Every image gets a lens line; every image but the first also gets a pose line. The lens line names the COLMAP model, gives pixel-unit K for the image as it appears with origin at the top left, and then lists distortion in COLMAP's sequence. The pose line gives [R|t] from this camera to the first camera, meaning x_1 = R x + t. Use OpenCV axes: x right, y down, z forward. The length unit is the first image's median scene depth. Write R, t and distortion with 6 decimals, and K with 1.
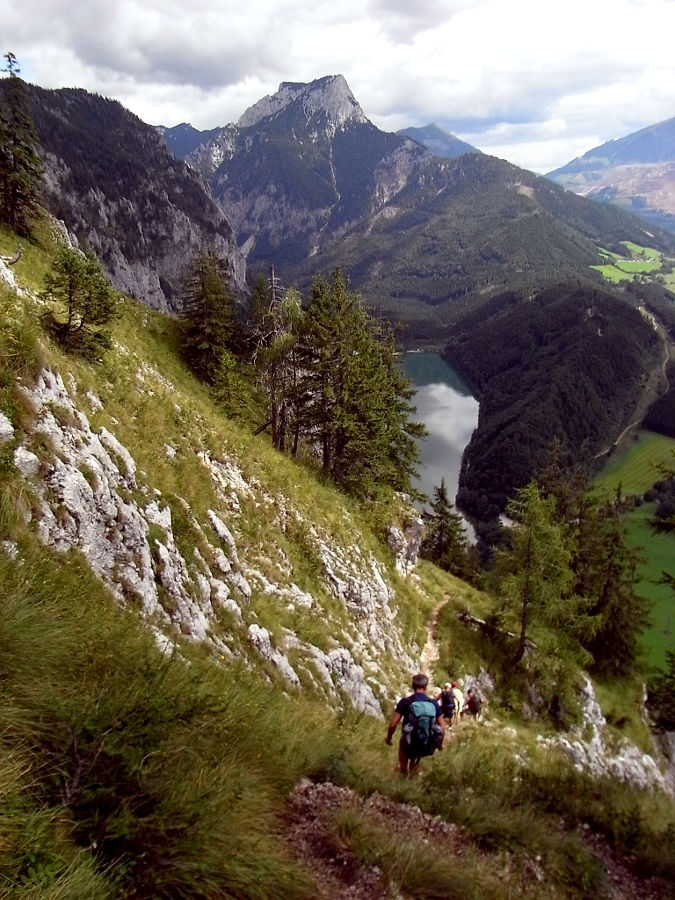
lens RADIAL K [[787.3, 0, 337.5], [0, 787.3, 450.0], [0, 0, 1]] dist [-0.137797, 0.151266]
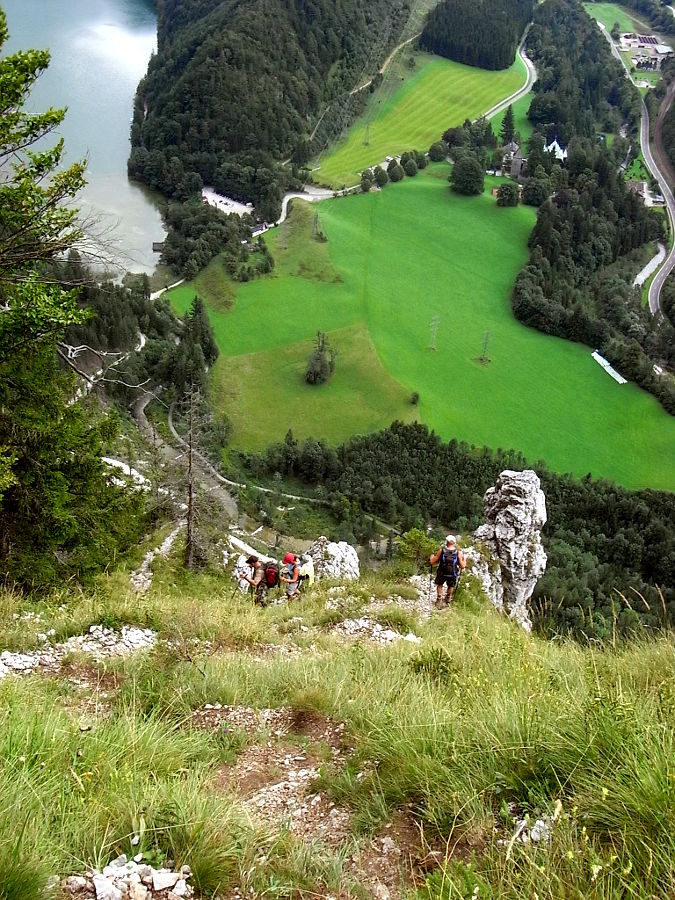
lens RADIAL K [[1067.9, 0, 337.5], [0, 1067.9, 450.0], [0, 0, 1]] dist [0.026358, 0.046288]
pose [[0.944793, -0.105523, 0.310212, 0.067695], [0.013503, 0.958459, 0.284909, 0.100277], [-0.327390, -0.264991, 0.906970, 0.393182]]
